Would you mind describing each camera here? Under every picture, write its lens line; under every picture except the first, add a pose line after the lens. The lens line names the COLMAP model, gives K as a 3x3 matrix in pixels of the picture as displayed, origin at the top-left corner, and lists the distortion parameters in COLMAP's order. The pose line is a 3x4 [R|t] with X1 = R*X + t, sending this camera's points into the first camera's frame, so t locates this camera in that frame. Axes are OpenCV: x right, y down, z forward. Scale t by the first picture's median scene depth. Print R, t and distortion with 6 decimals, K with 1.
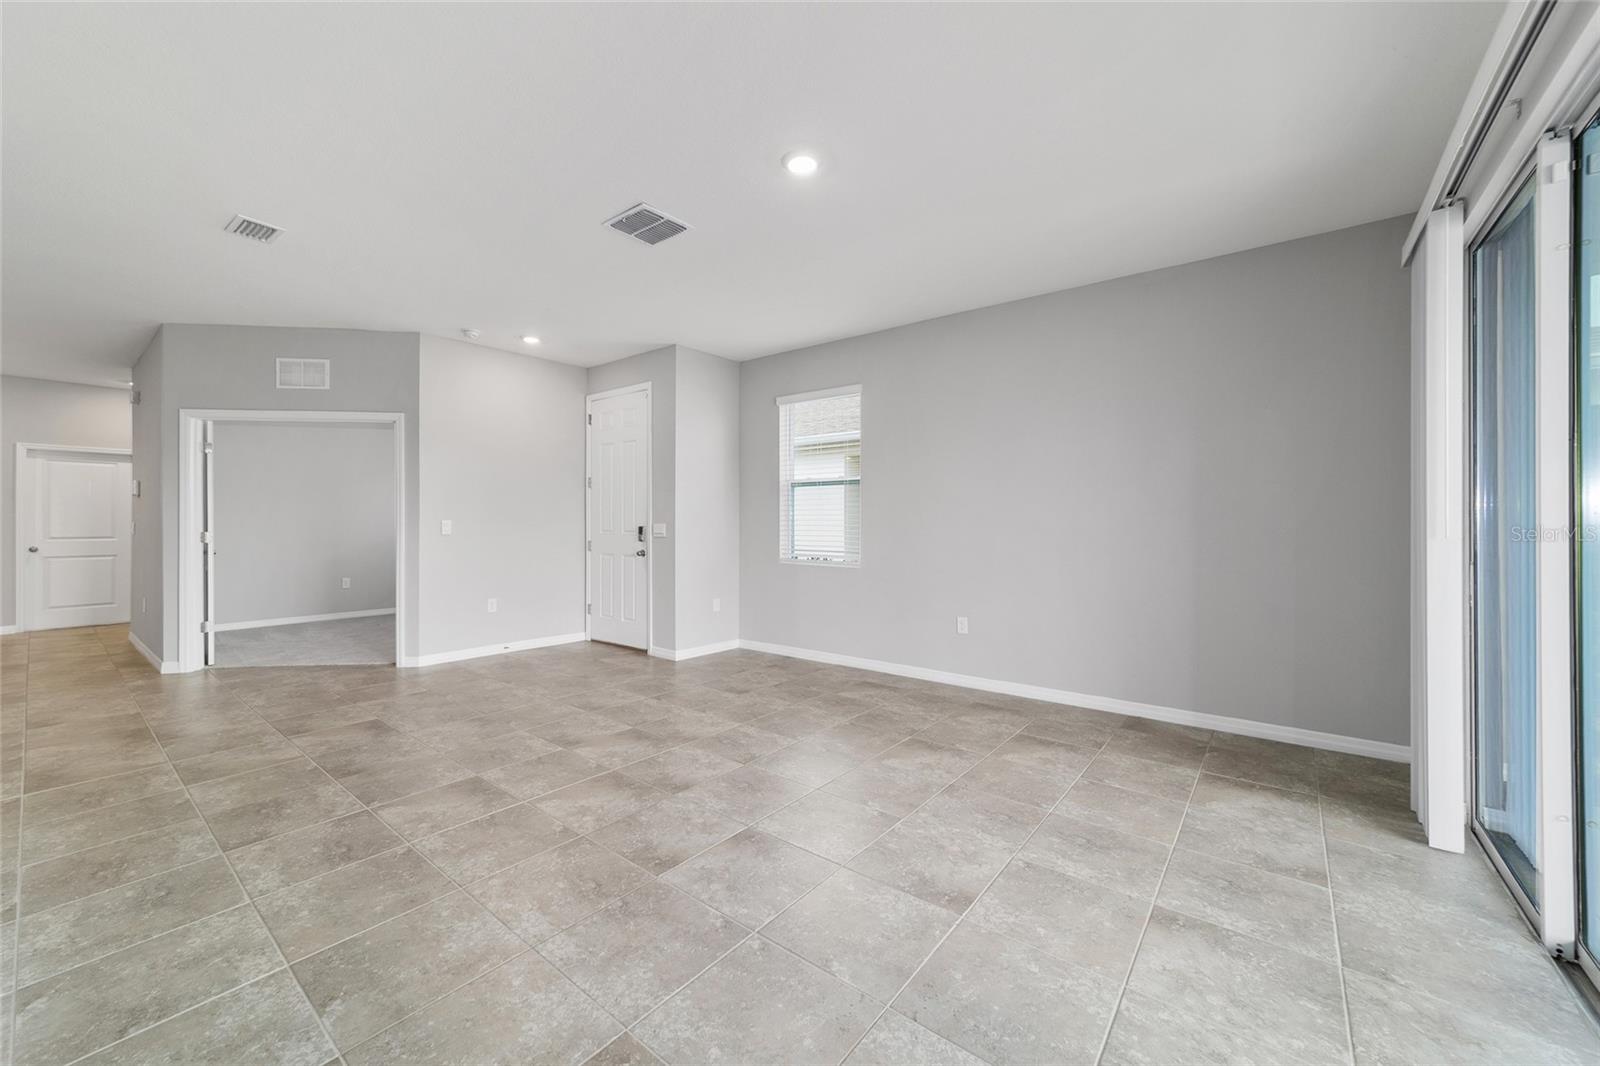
lens RADIAL K [[614.6, 0, 799.7], [0, 614.6, 523.4], [0, 0, 1]] dist [-0.017466, 0.007652]
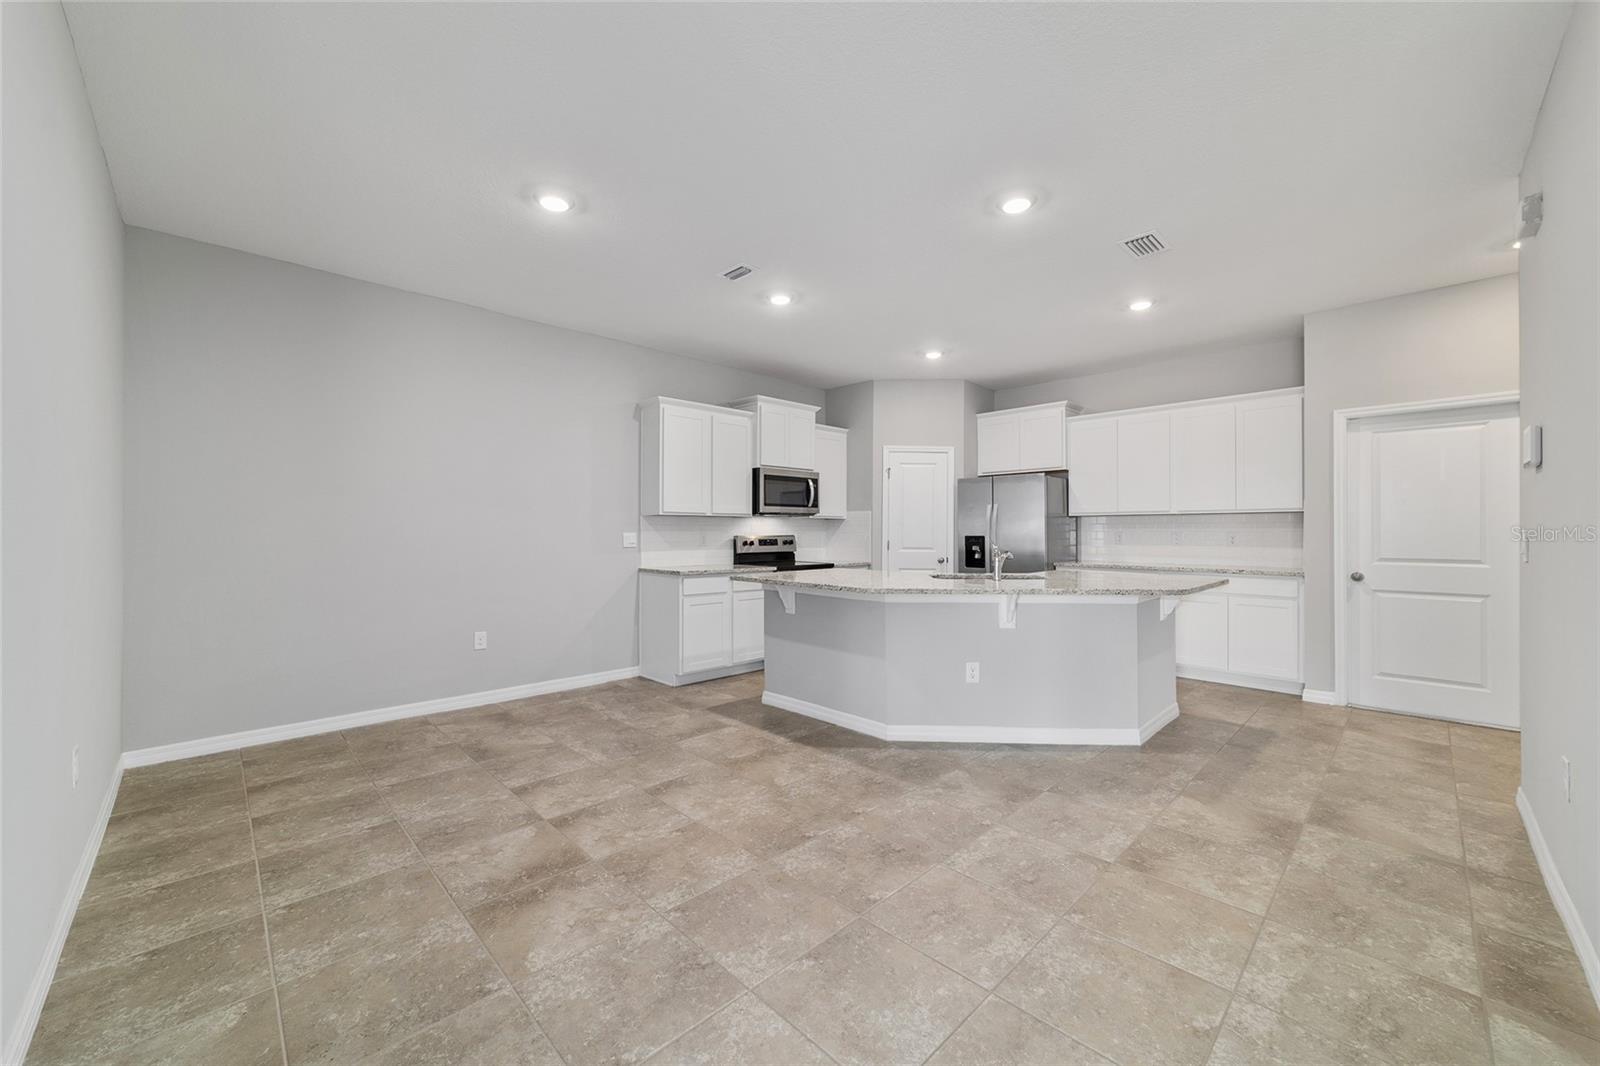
lens RADIAL K [[614.6, 0, 800.9], [0, 614.6, 529.6], [0, 0, 1]] dist [-0.017466, 0.007652]
pose [[-0.118490, -0.005427, -0.992940, -1.098136], [-0.003436, 0.999981, -0.005055, -0.003971], [0.992949, 0.002813, -0.118506, 0.980422]]
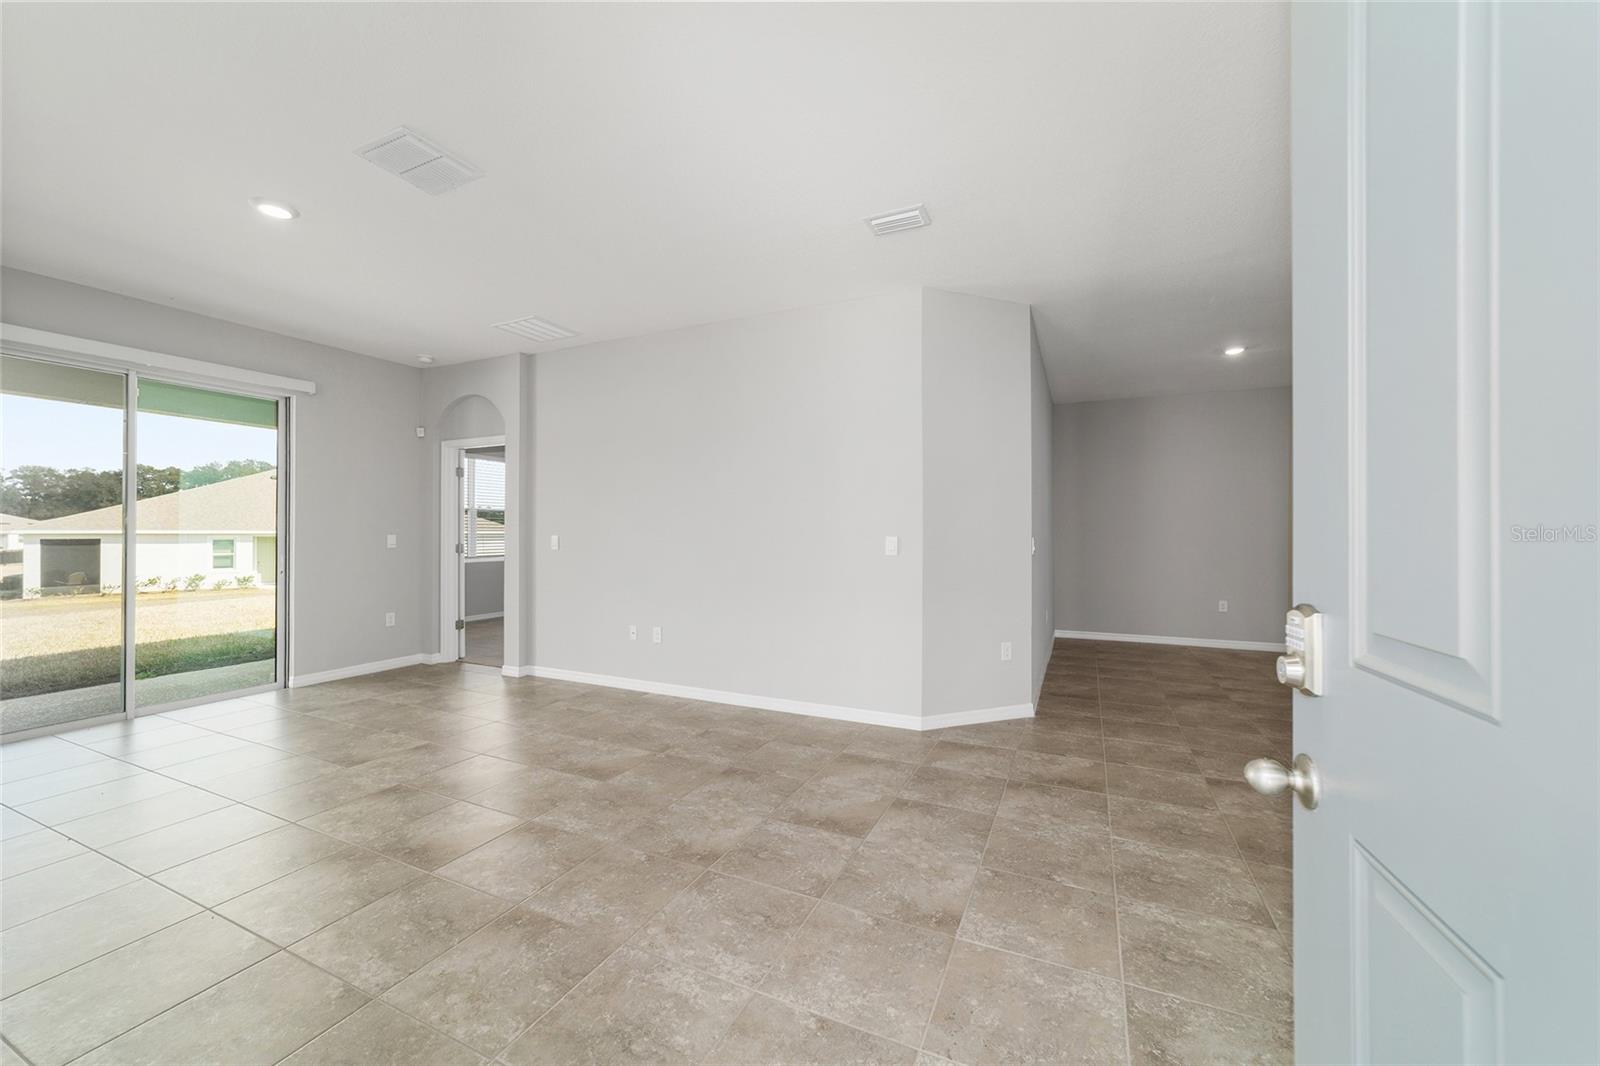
lens RADIAL K [[614.6, 0, 797.2], [0, 614.6, 528.1], [0, 0, 1]] dist [-0.017466, 0.007652]
pose [[-0.973487, -0.004348, -0.228700, -0.505905], [-0.002541, 0.999963, -0.008197, -0.008998], [0.228727, -0.007399, -0.973462, 1.744211]]
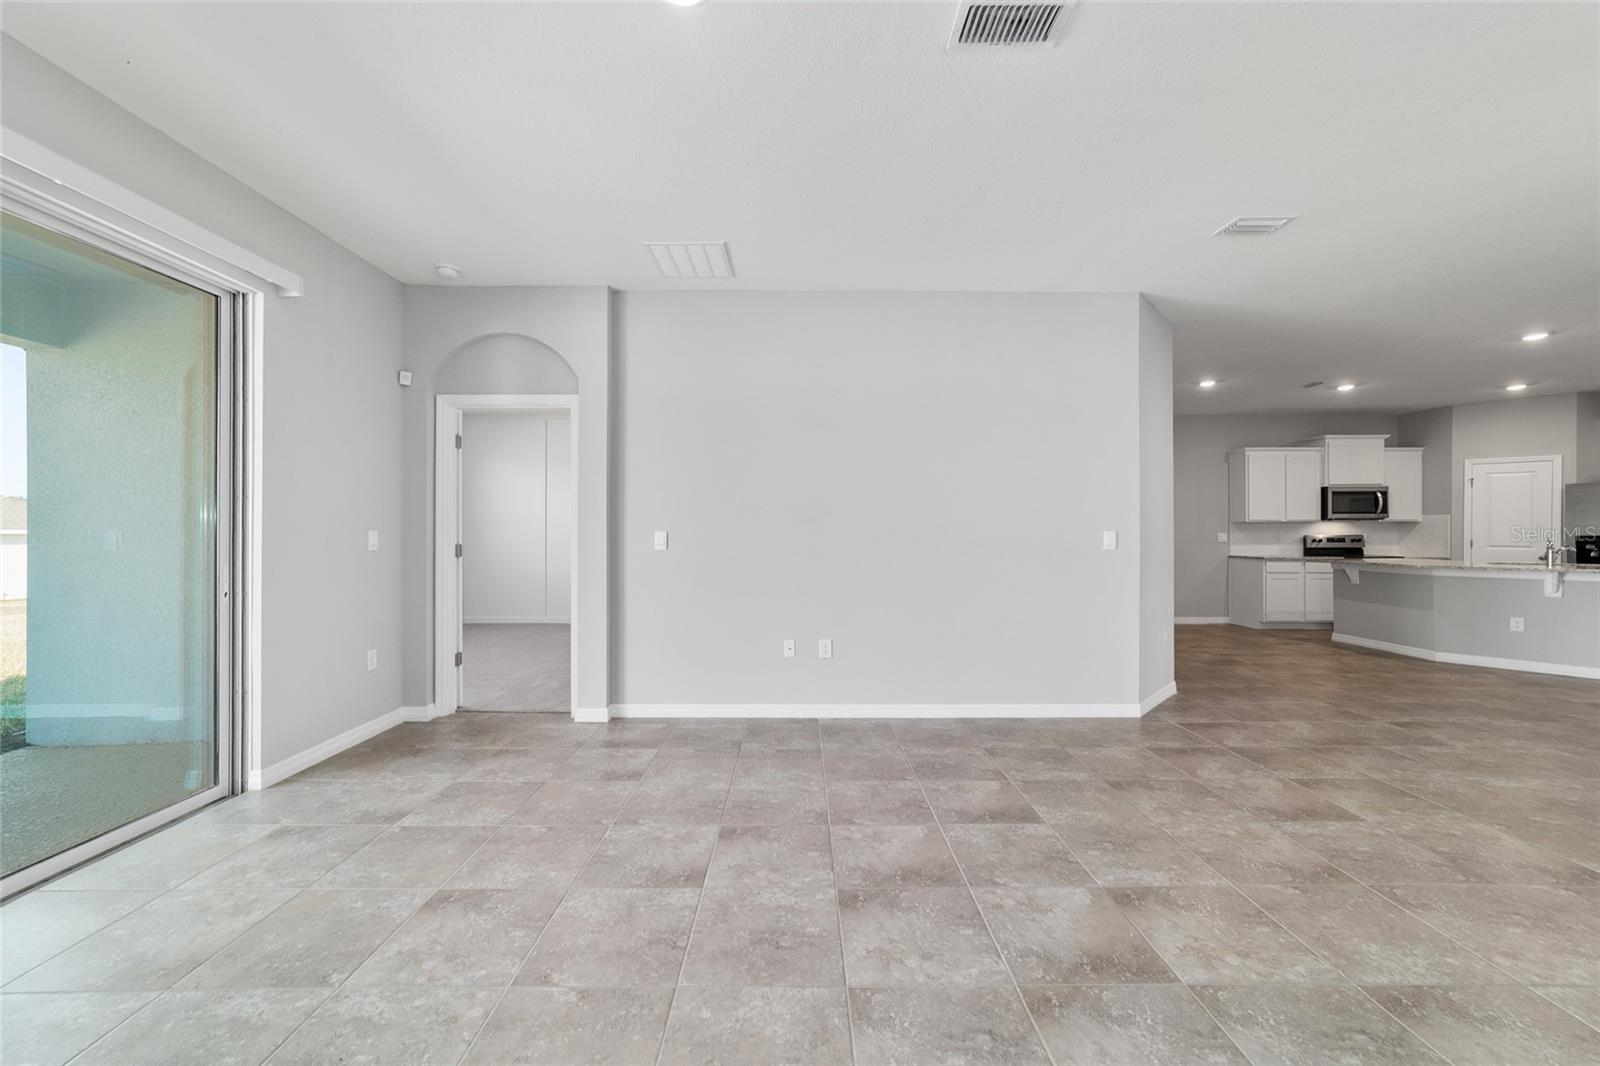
lens RADIAL K [[614.6, 0, 797.9], [0, 614.6, 530.1], [0, 0, 1]] dist [-0.017466, 0.007652]
pose [[-0.781742, -0.005089, -0.623581, 0.240913], [-0.001761, 0.999981, -0.005953, 0.002357], [0.623599, -0.003556, -0.781736, 1.217658]]
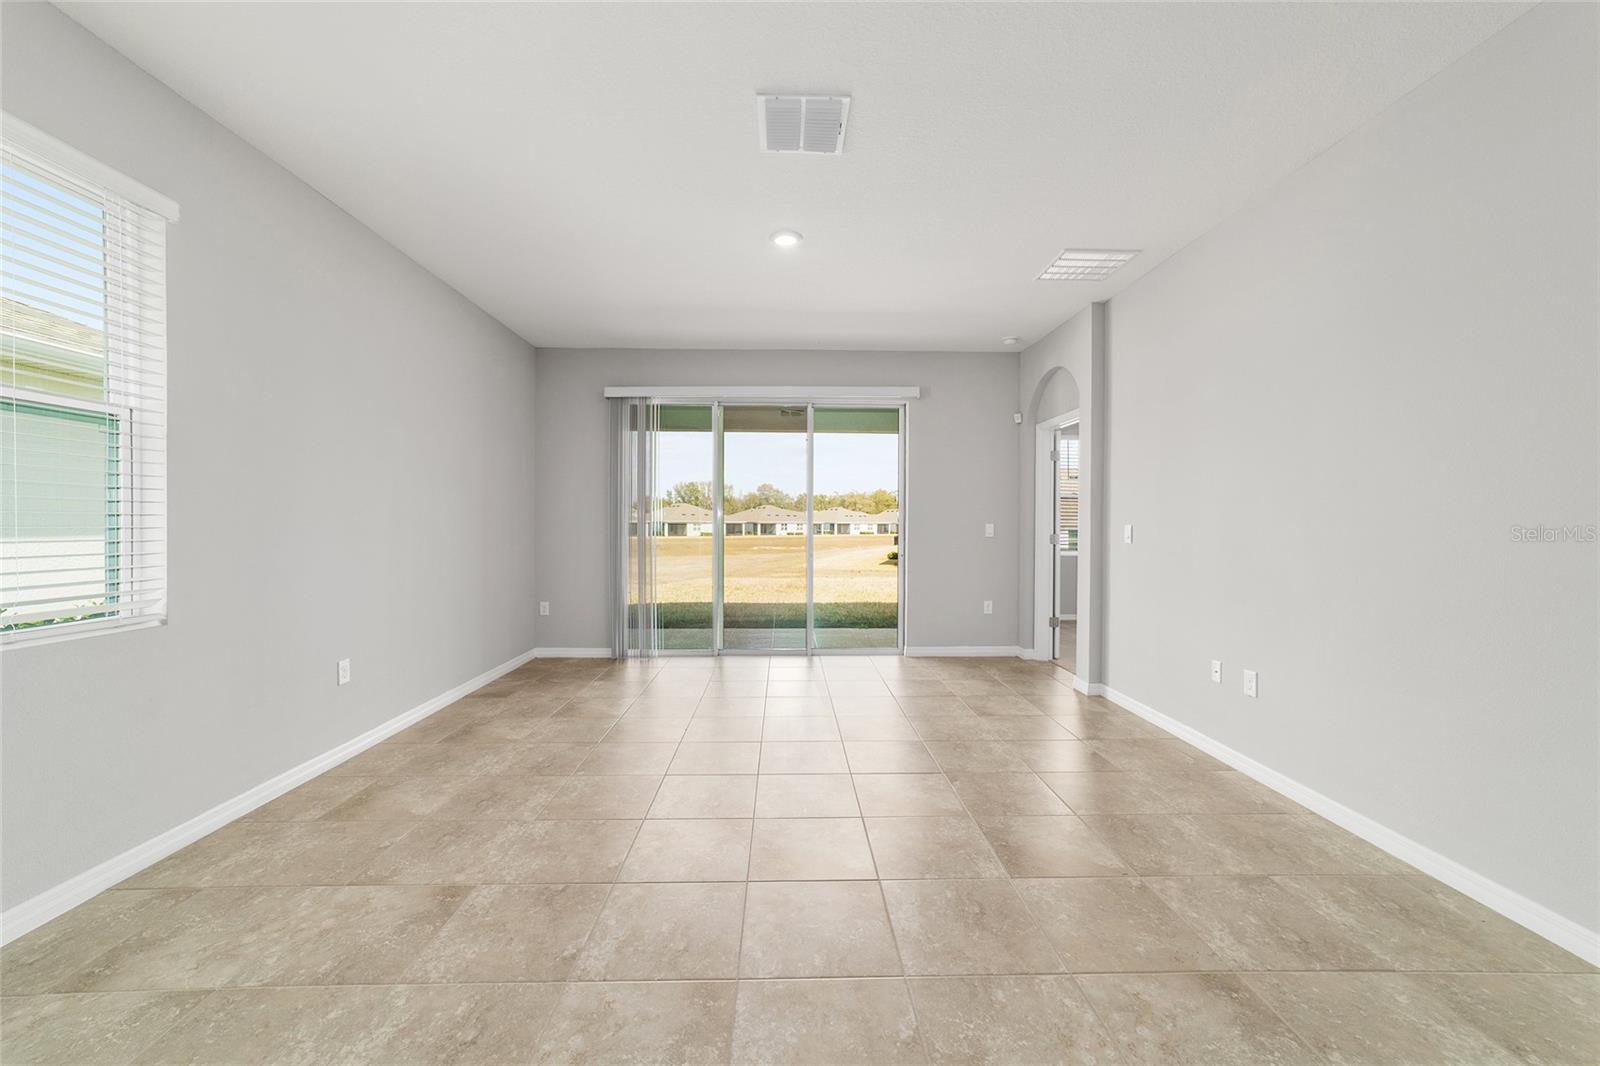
lens RADIAL K [[614.6, 0, 799.5], [0, 614.6, 529.1], [0, 0, 1]] dist [-0.017466, 0.007652]
pose [[-0.641174, -0.012032, 0.767301, -0.763162], [-0.005568, 0.999924, 0.011027, -0.003527], [-0.767375, 0.002798, -0.641192, 1.377097]]
